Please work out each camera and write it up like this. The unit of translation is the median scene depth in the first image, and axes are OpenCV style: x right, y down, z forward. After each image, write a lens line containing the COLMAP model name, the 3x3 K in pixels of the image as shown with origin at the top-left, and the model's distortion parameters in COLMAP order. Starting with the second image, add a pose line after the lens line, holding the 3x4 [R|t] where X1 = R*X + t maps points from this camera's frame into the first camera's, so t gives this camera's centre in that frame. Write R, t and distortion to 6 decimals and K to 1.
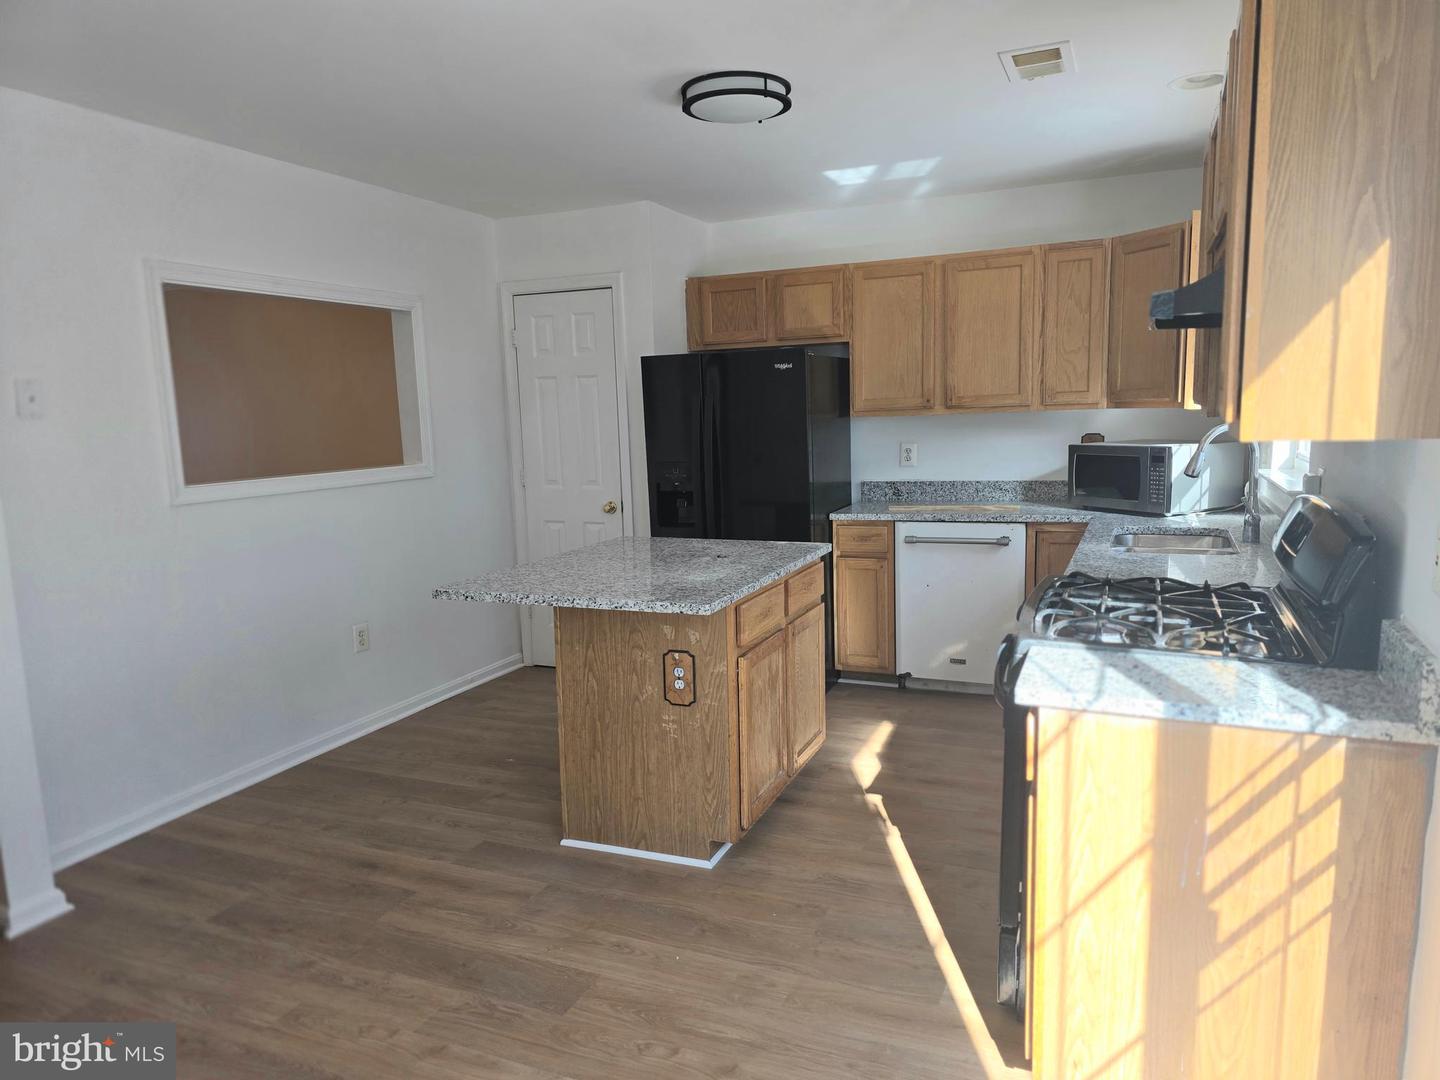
lens RADIAL K [[971.1, 0, 725.5], [0, 971.1, 562.8], [0, 0, 1]] dist [0.028063, -0.024323]
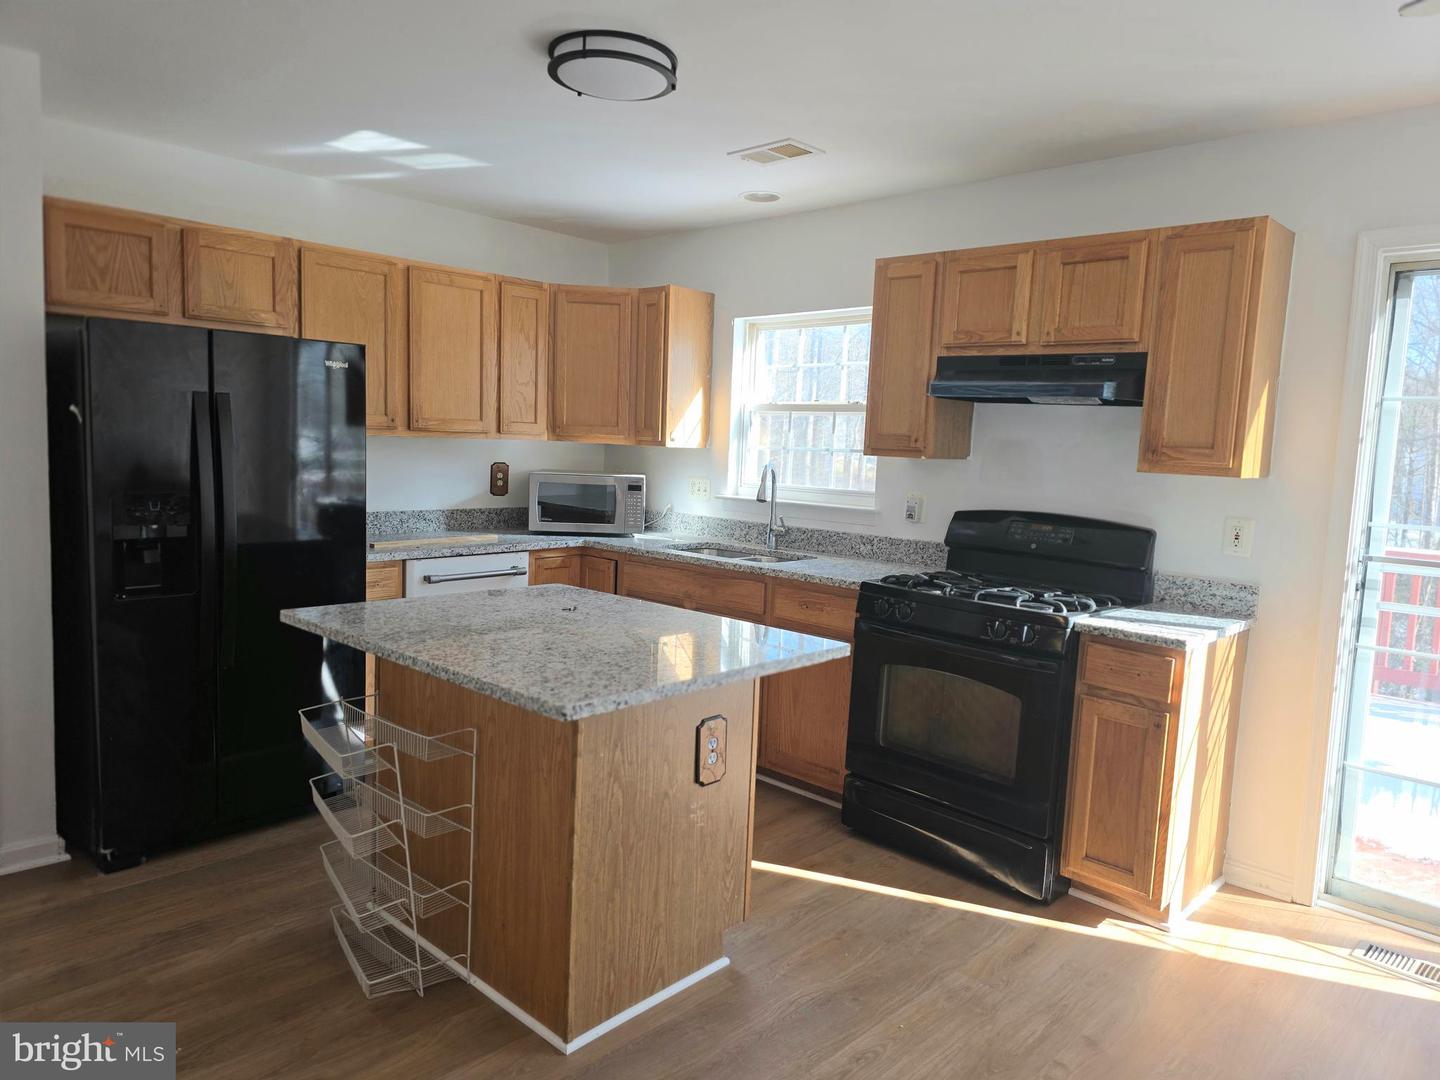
lens RADIAL K [[971.1, 0, 723.8], [0, 971.1, 536.3], [0, 0, 1]] dist [0.028063, -0.024323]
pose [[0.337615, -0.049140, 0.940001, -0.560956], [0.097767, 0.995066, 0.016904, -0.053158], [-0.936193, 0.086194, 0.340753, 0.471136]]
